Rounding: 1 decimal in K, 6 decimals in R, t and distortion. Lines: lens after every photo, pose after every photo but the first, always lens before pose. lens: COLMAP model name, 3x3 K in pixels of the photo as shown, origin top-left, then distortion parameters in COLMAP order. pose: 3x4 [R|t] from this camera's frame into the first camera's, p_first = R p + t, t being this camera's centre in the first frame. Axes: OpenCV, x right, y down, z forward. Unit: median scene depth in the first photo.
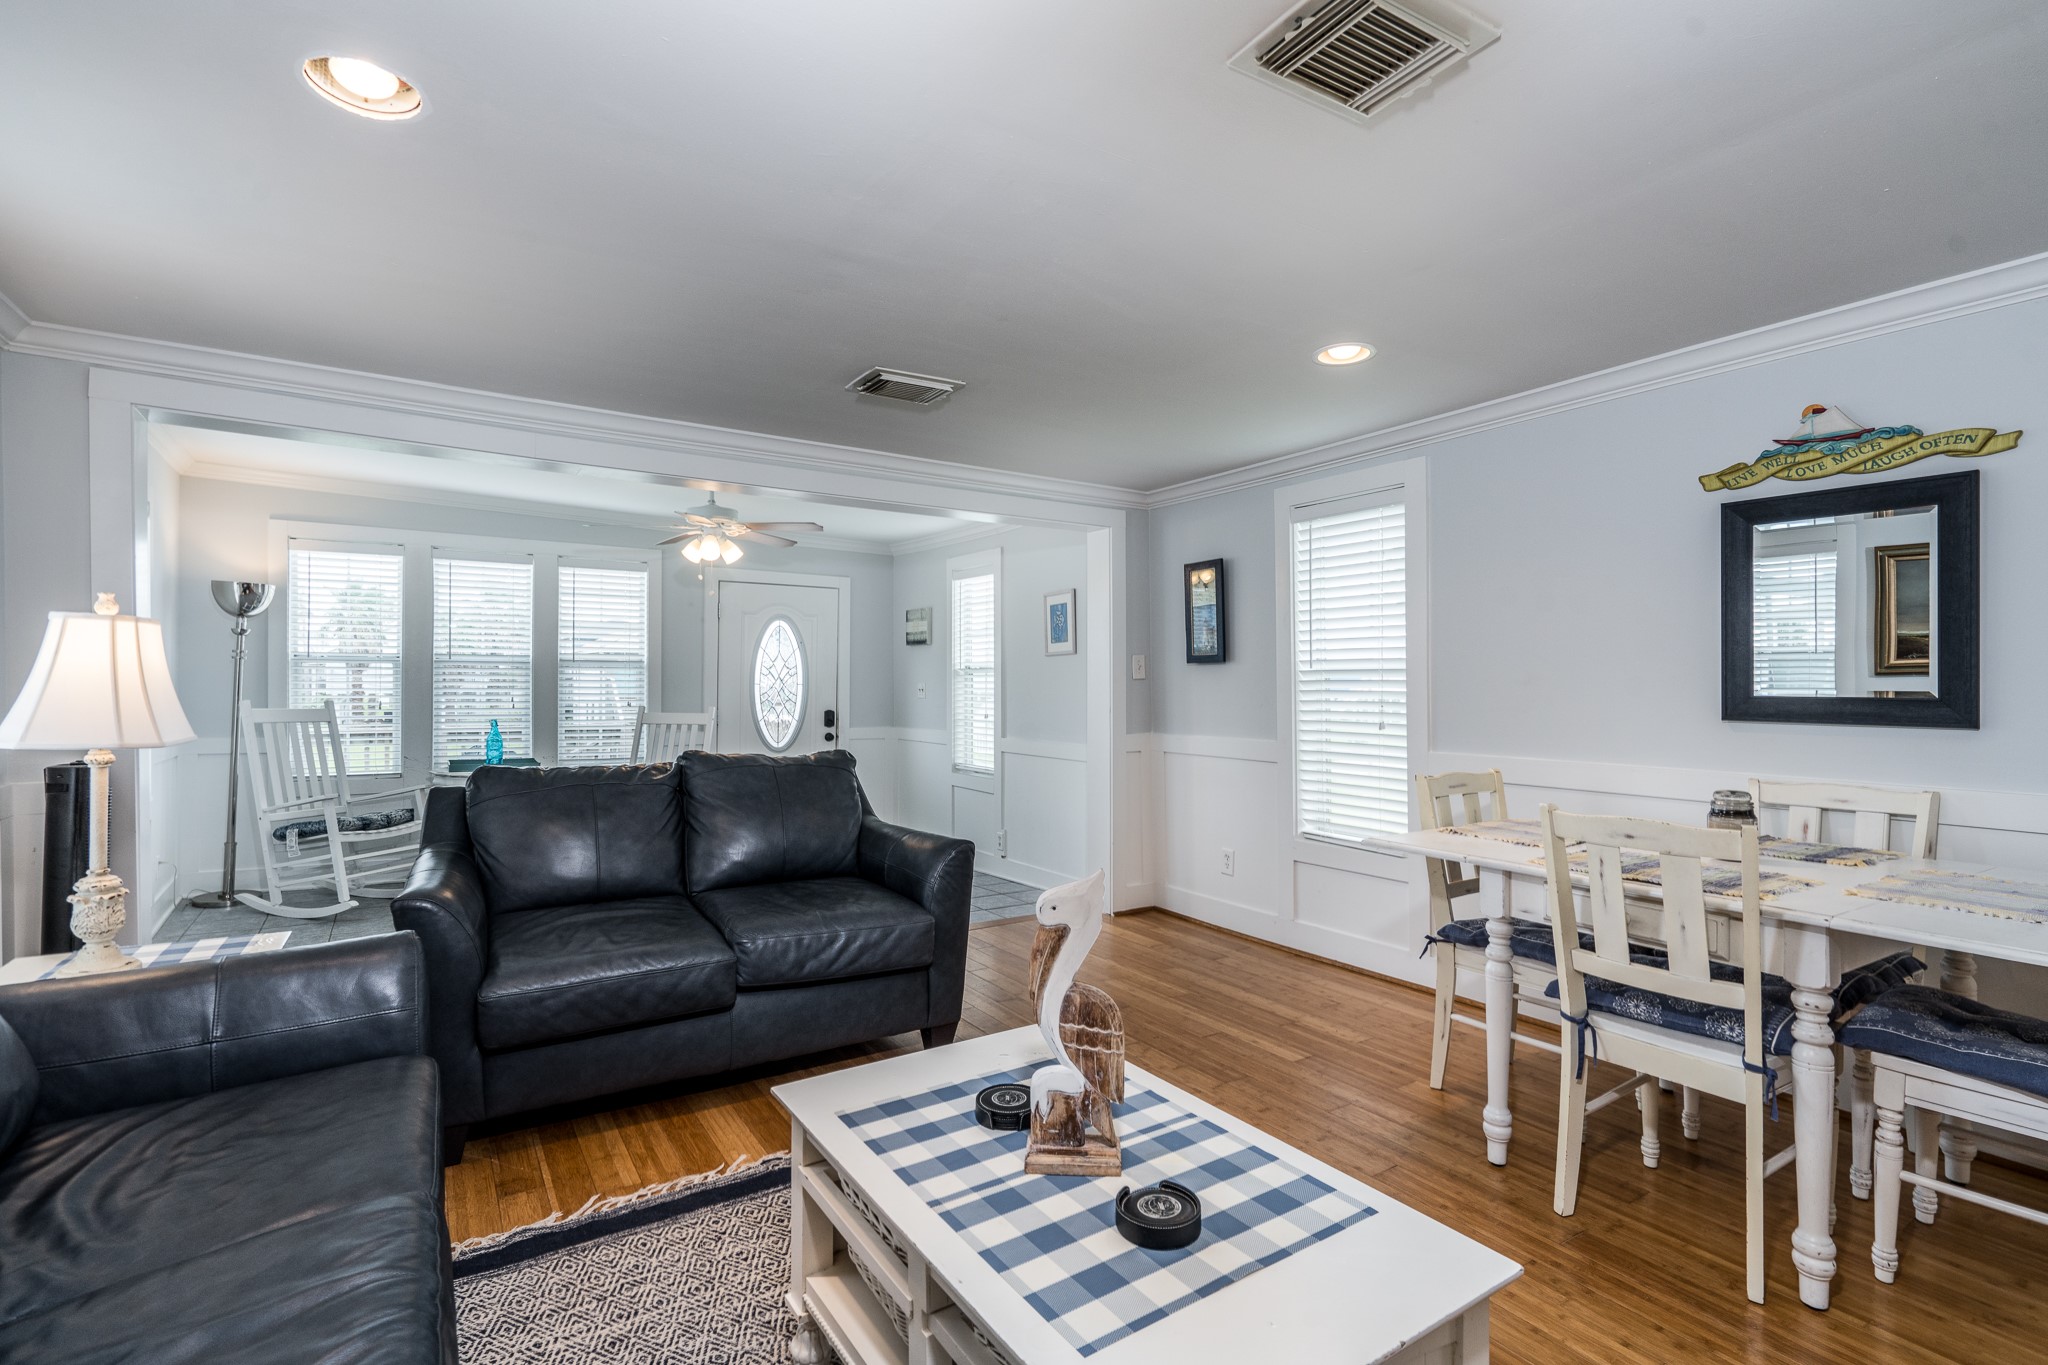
lens RADIAL K [[935.6, 0, 1056.8], [0, 935.6, 681.5], [0, 0, 1]] dist [-0.000581, 0.000527]
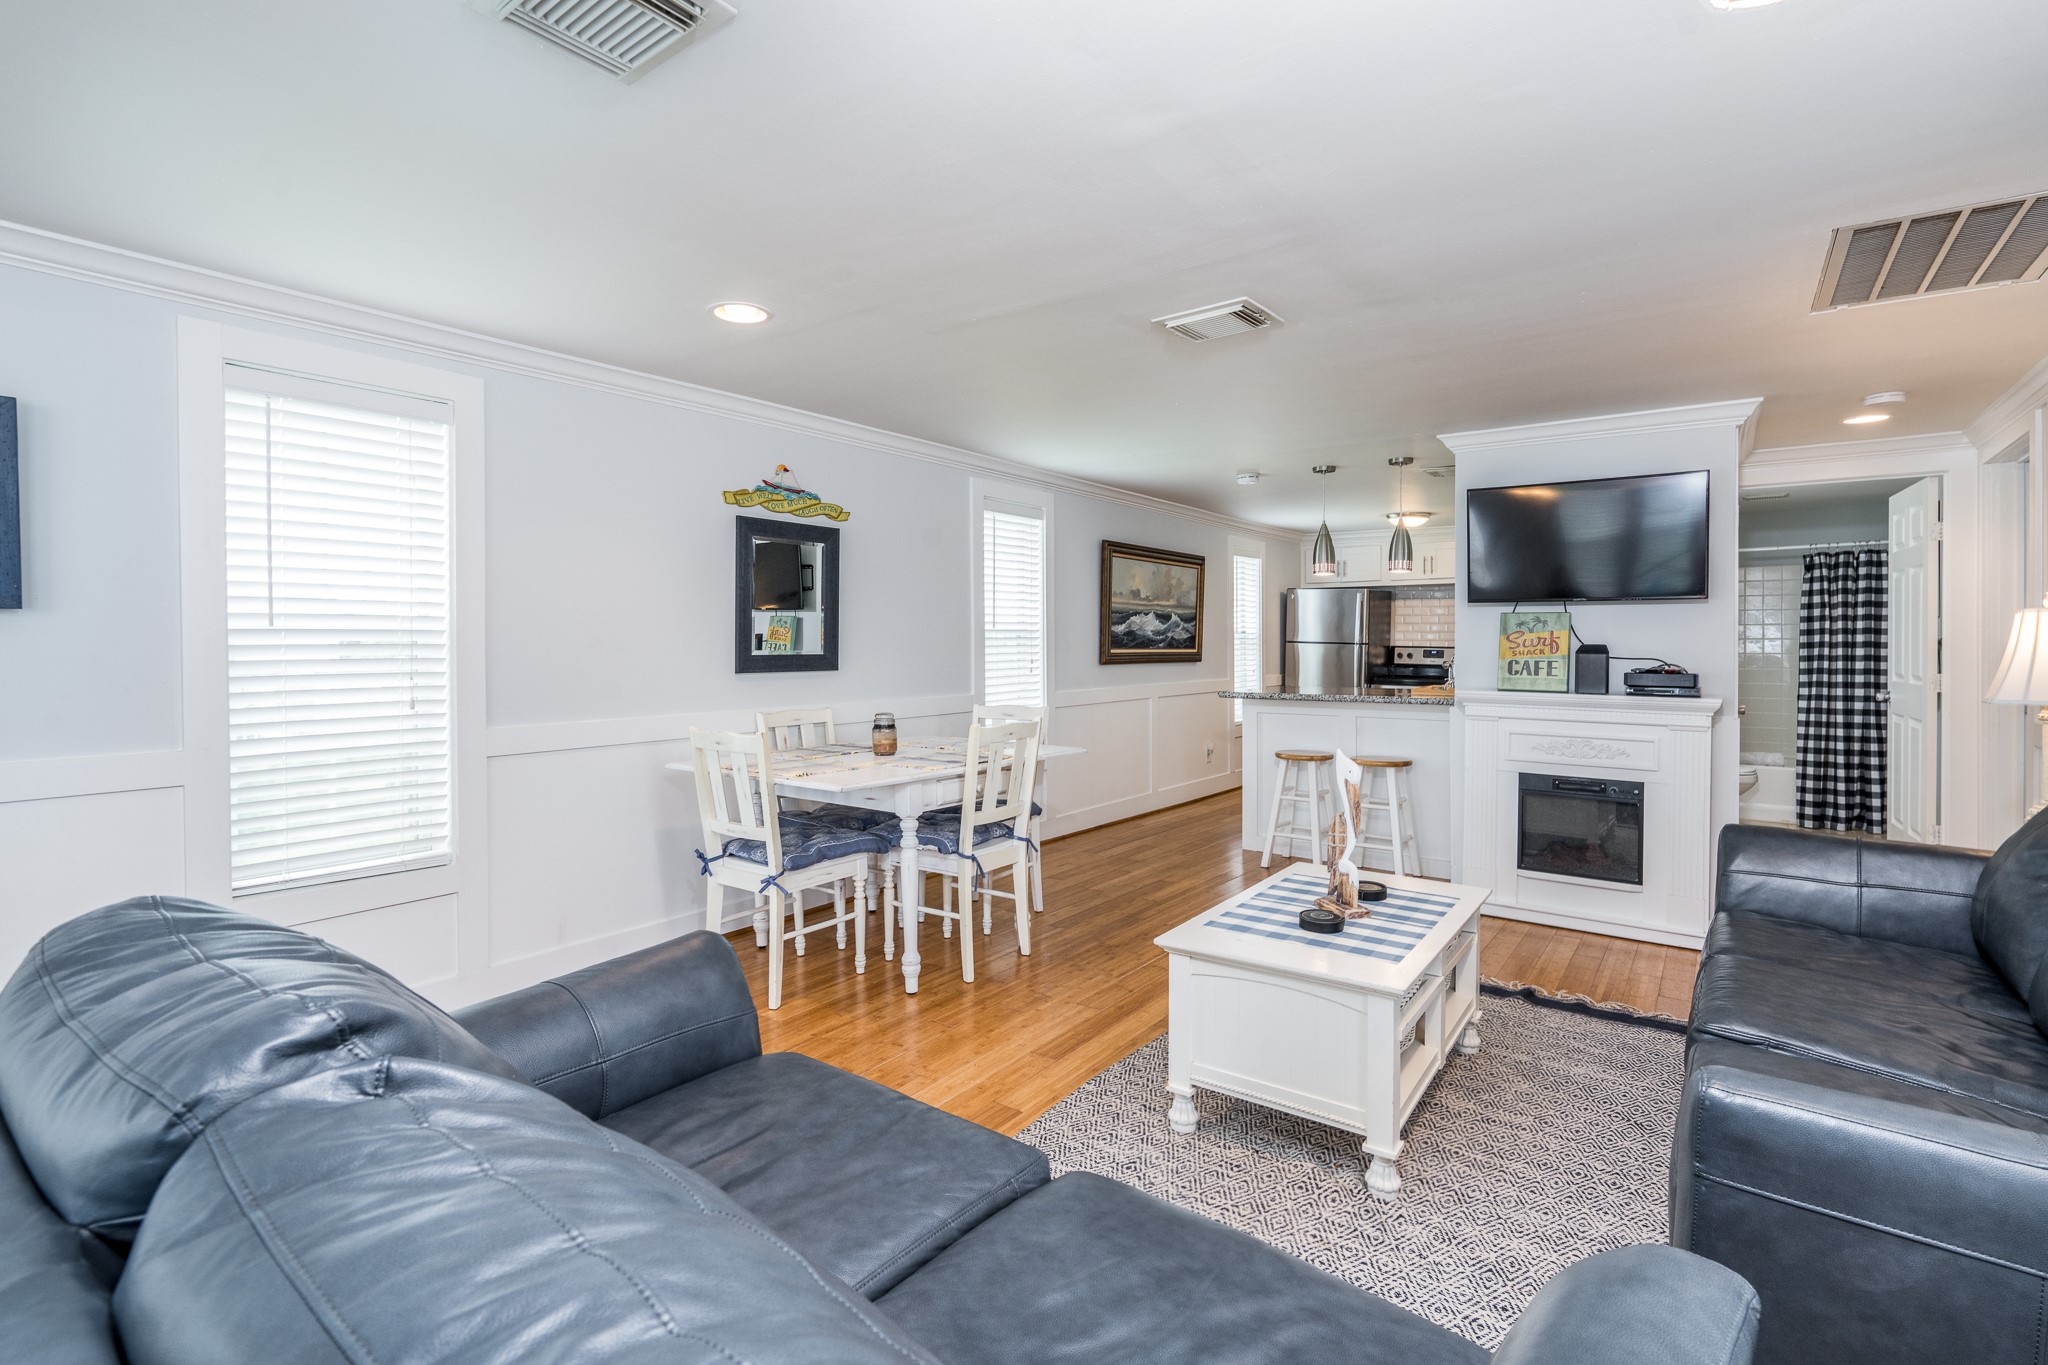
lens RADIAL K [[936.7, 0, 1019.1], [0, 936.7, 644.3], [0, 0, 1]] dist [0.000009, 0.000321]
pose [[-0.311307, -0.004280, 0.950300, -0.605482], [-0.001815, 0.999991, 0.003909, -0.005768], [-0.950308, -0.000508, -0.311312, 0.864283]]
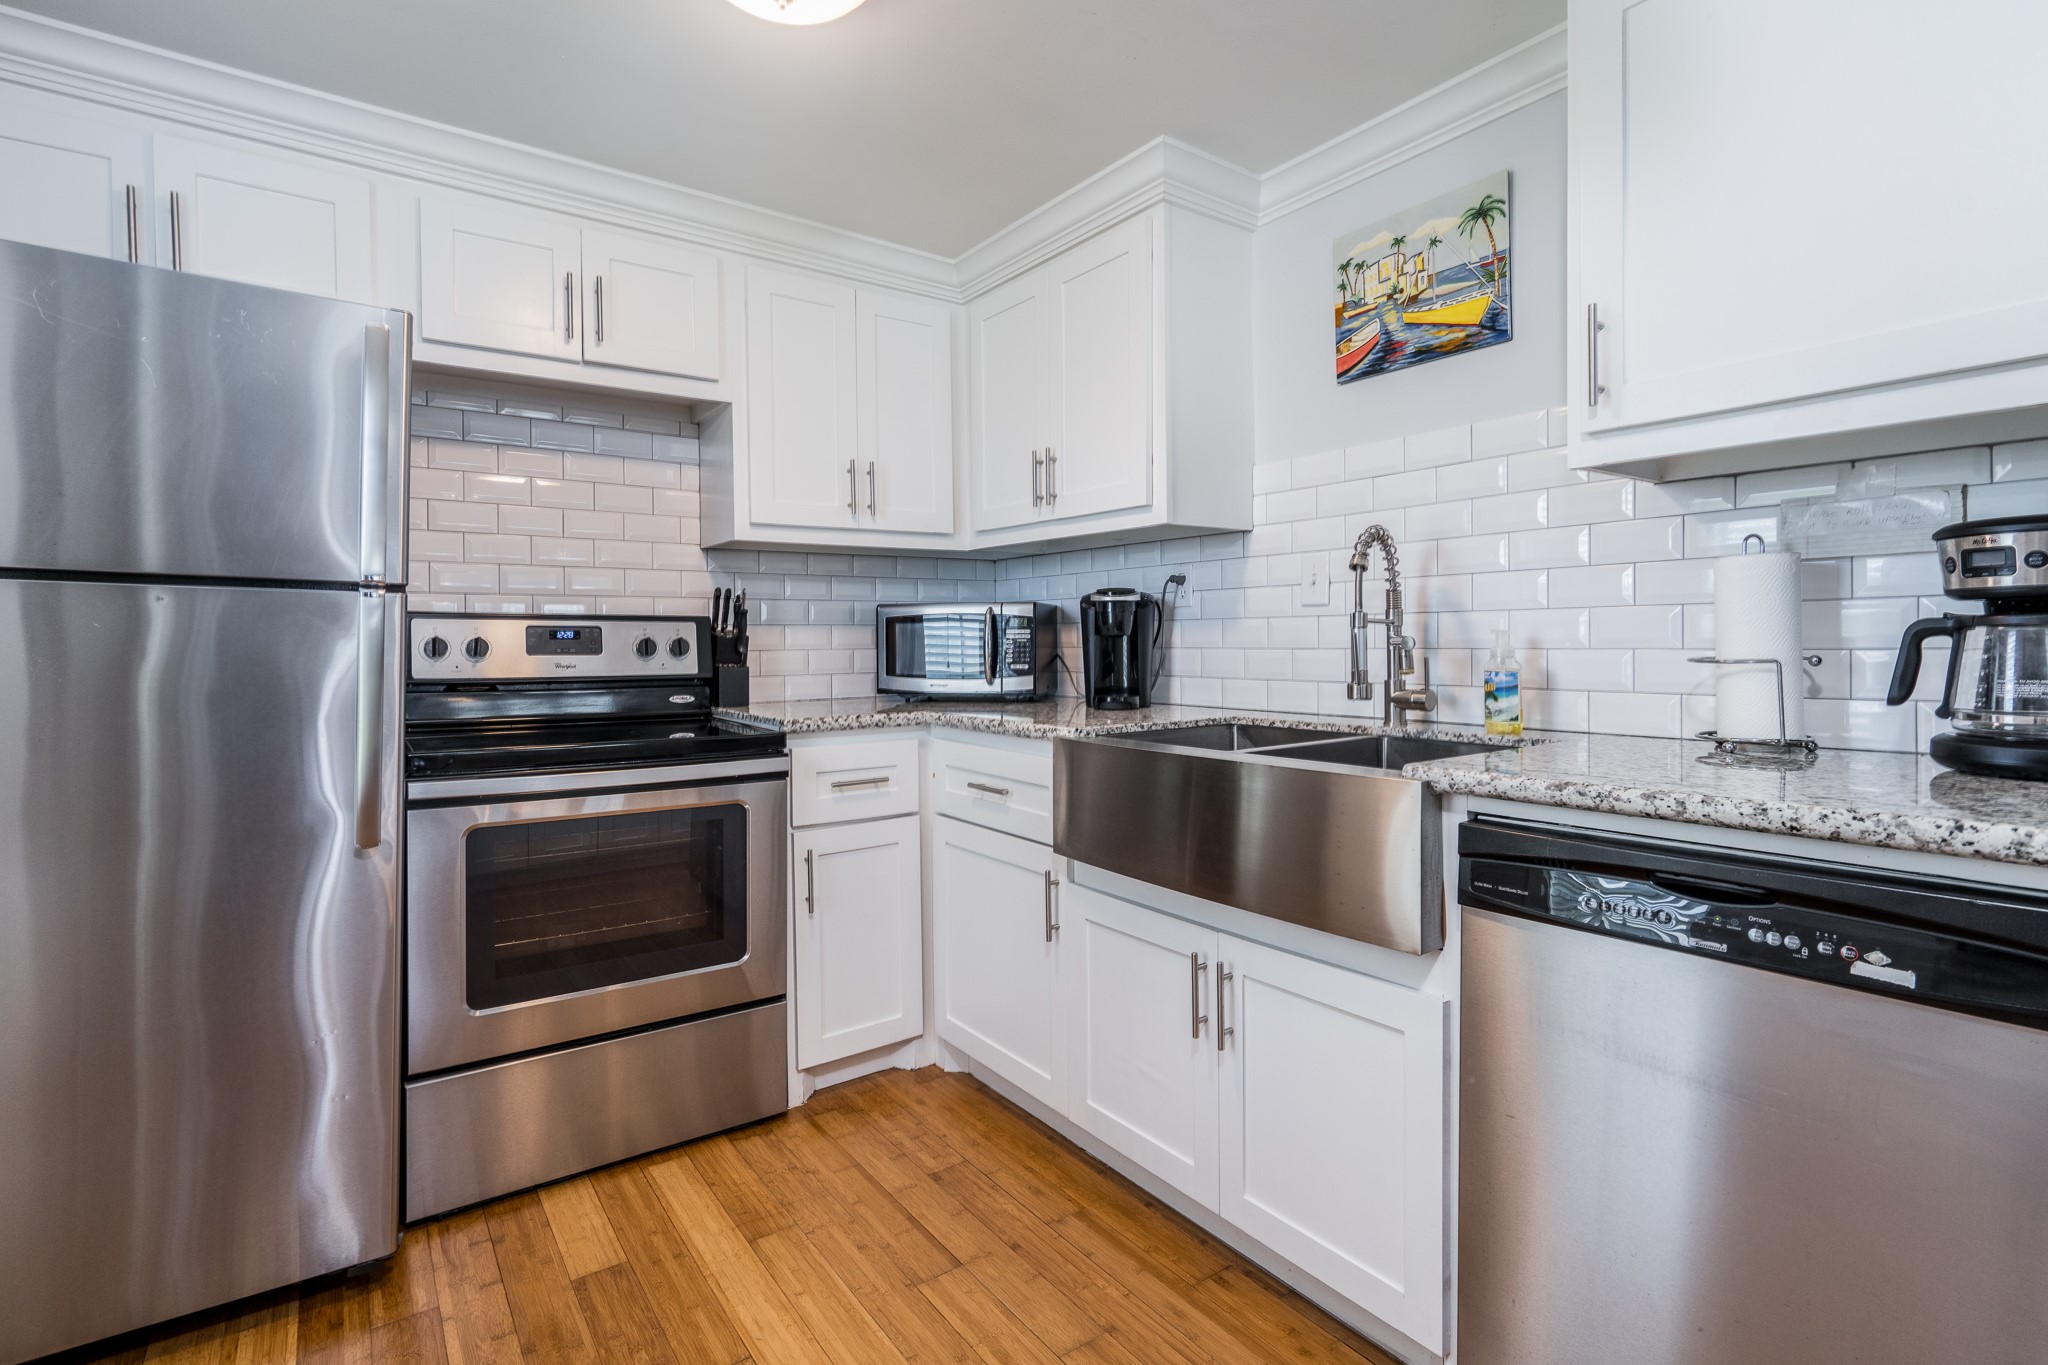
lens RADIAL K [[965.5, 0, 1045.5], [0, 965.5, 653.2], [0, 0, 1]] dist [-0.010228, 0.000284]
pose [[-0.999219, 0.008530, -0.038574, 1.039864], [0.007909, 0.999837, 0.016216, 0.027976], [0.038706, 0.015899, -0.999124, -0.187875]]
